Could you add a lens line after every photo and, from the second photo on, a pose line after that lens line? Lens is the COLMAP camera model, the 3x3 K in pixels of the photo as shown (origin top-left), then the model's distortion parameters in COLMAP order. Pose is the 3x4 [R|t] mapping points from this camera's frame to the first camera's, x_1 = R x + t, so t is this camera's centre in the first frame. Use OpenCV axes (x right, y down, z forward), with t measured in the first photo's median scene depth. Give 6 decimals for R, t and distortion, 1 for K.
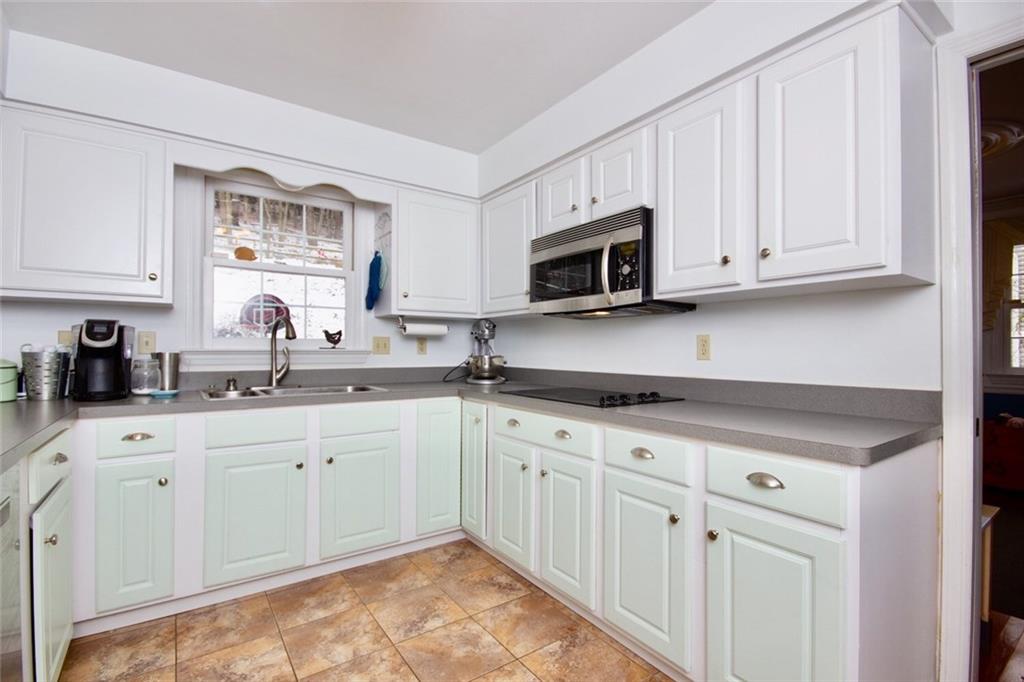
lens RADIAL K [[471.5, 0, 514.5], [0, 471.5, 347.0], [0, 0, 1]] dist [-0.000864, -0.000608]
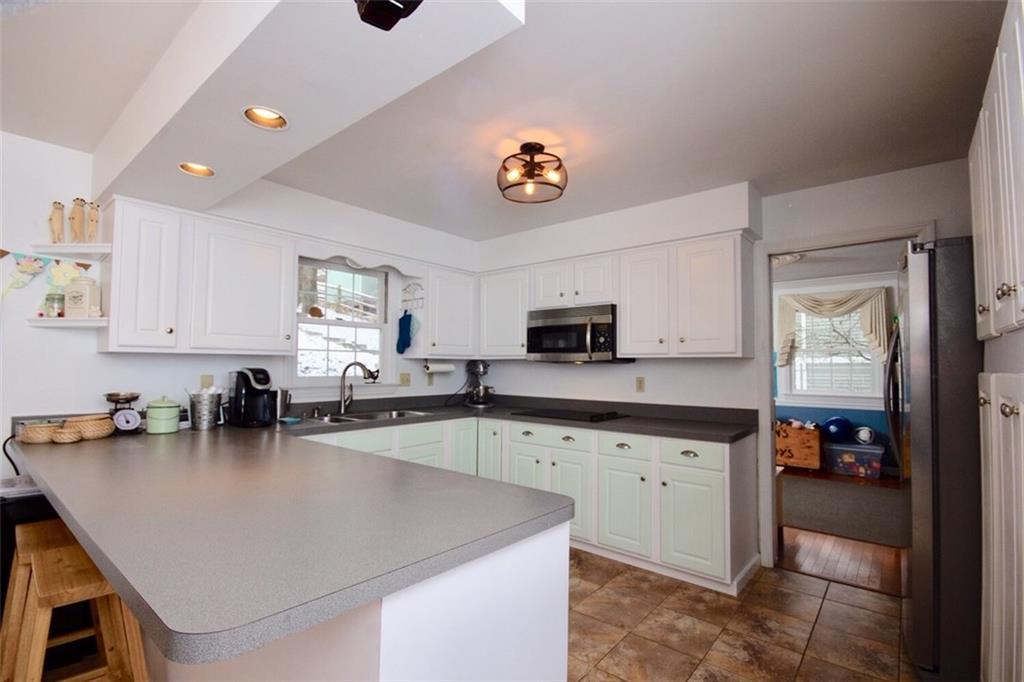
lens RADIAL K [[471.5, 0, 514.5], [0, 471.5, 347.0], [0, 0, 1]] dist [-0.000864, -0.000608]
pose [[0.966943, 0.013481, 0.254635, -0.393432], [-0.004964, 0.999407, -0.034063, -0.062273], [-0.254944, 0.031673, 0.966437, -0.439803]]
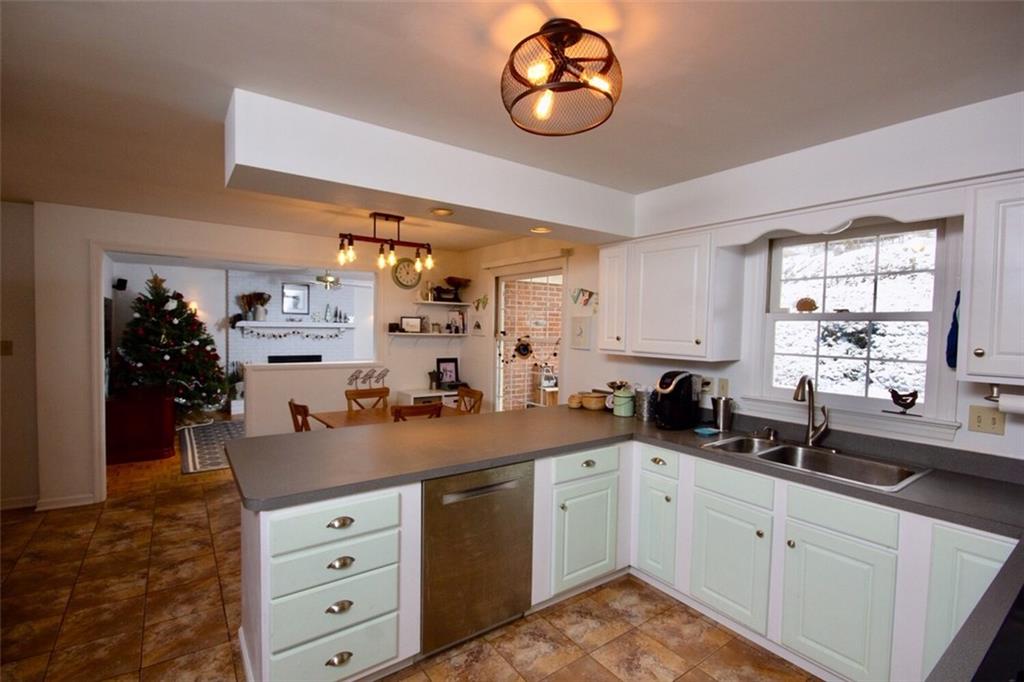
lens RADIAL K [[471.5, 0, 514.5], [0, 471.5, 347.0], [0, 0, 1]] dist [-0.000864, -0.000608]
pose [[0.016149, 0.038150, -0.999142, 0.437901], [-0.017542, 0.999129, 0.037866, -0.144024], [0.999716, 0.016915, 0.016804, 0.395734]]
